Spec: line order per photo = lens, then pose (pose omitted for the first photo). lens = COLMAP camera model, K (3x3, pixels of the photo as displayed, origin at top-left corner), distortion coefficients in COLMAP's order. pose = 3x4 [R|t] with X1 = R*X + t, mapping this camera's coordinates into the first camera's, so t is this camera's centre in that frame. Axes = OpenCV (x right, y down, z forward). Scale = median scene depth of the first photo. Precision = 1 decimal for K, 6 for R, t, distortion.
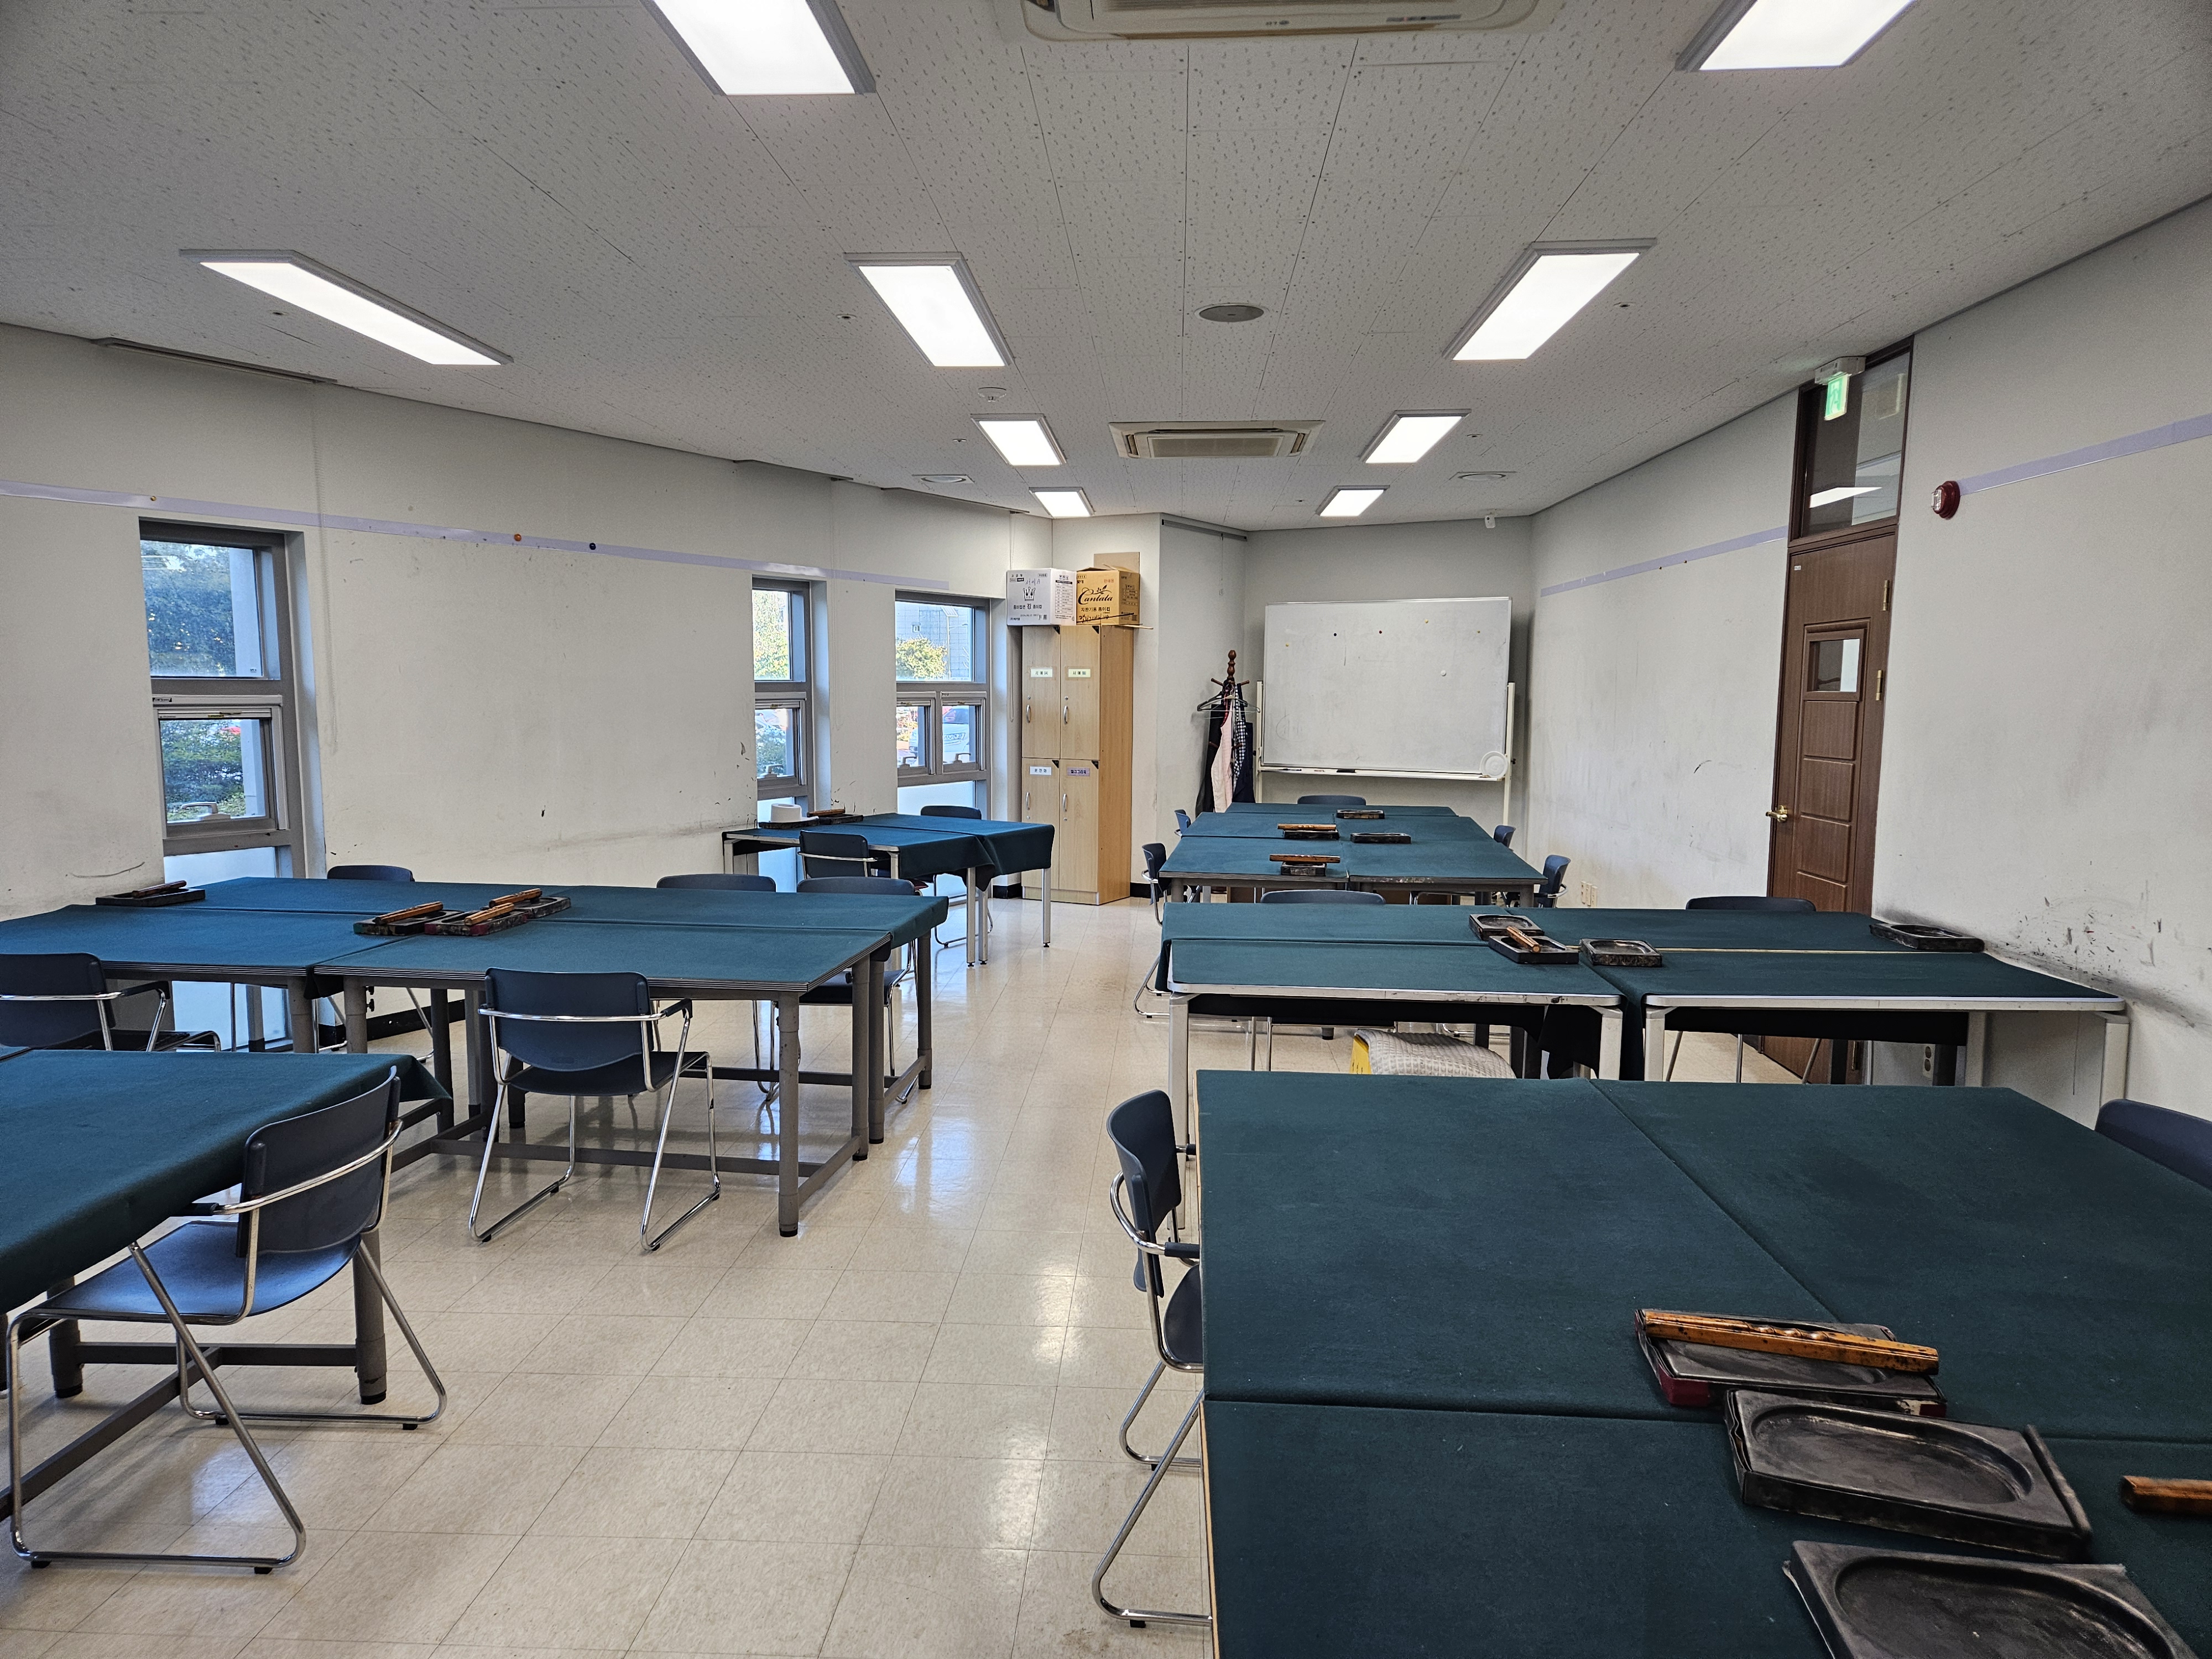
lens RADIAL K [[1493.7, 0, 1096.1], [0, 1493.7, 843.2], [0, 0, 1]] dist [0.053335, -0.005925]
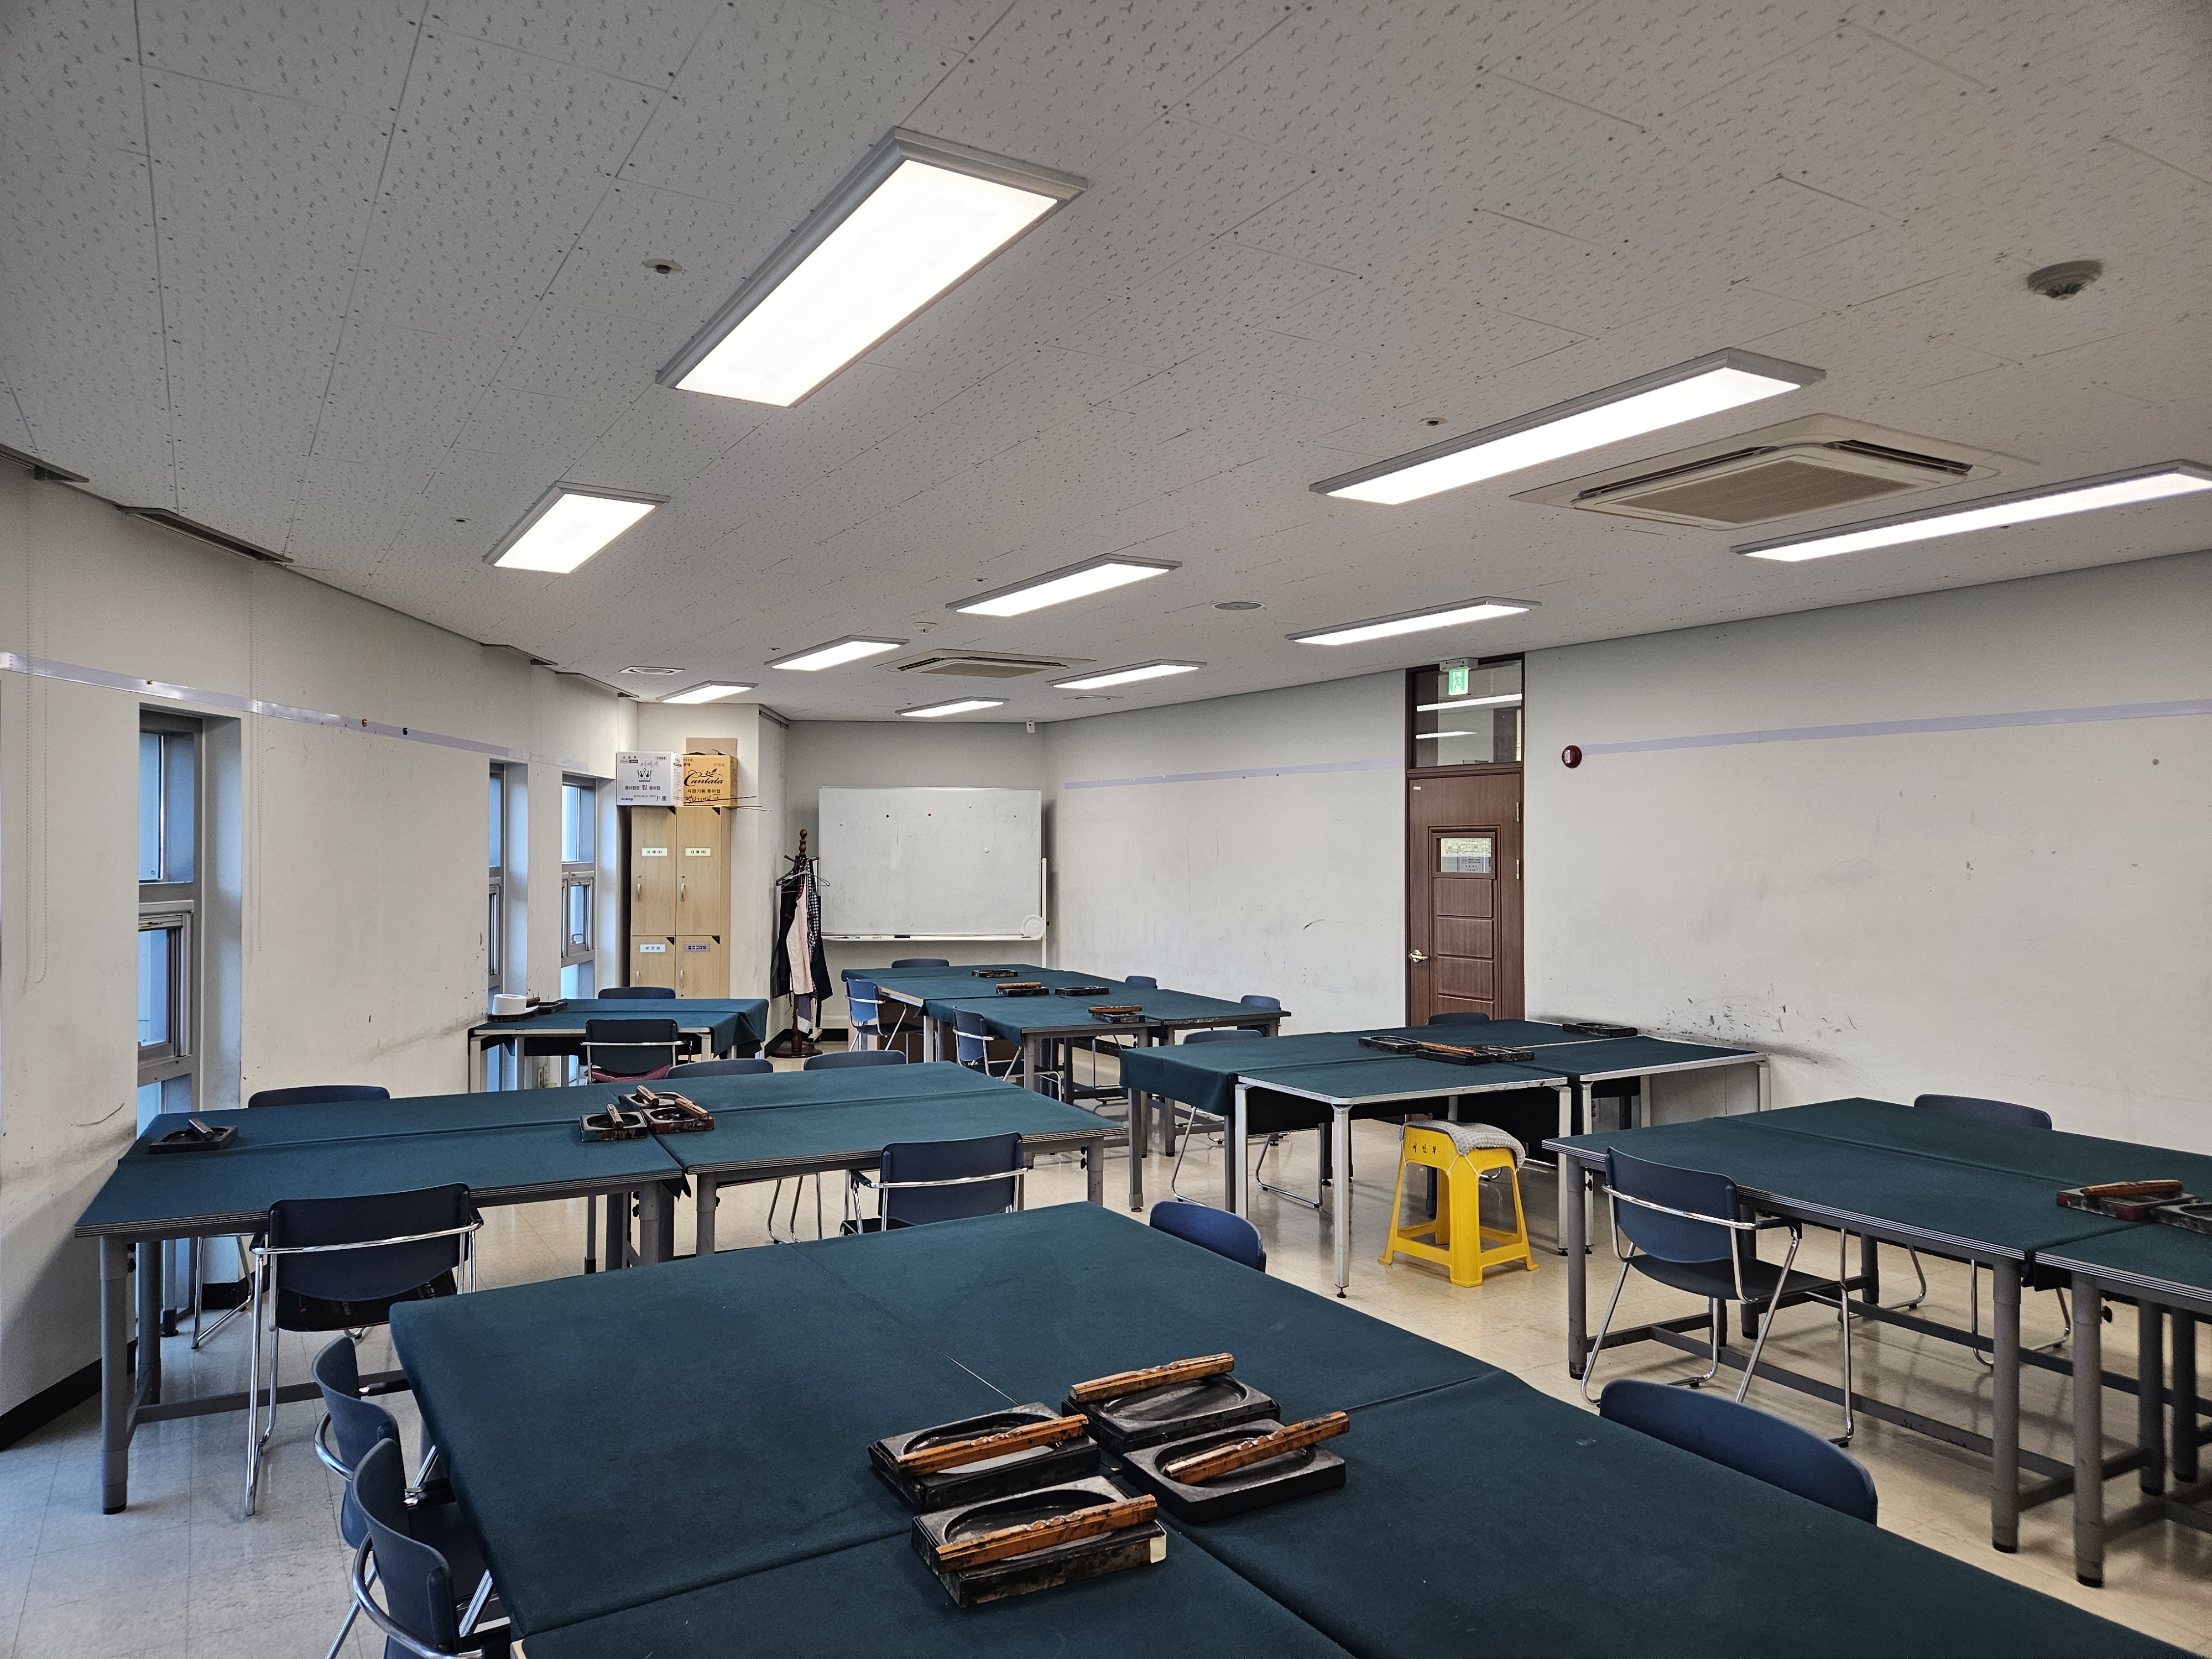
lens RADIAL K [[1493.7, 0, 1098.4], [0, 1493.7, 831.8], [0, 0, 1]] dist [0.053335, -0.005925]
pose [[0.825401, 0.001725, 0.564544, -0.466536], [0.061786, 0.993712, -0.093372, -0.017537], [-0.561155, 0.111950, 0.820105, -0.010899]]
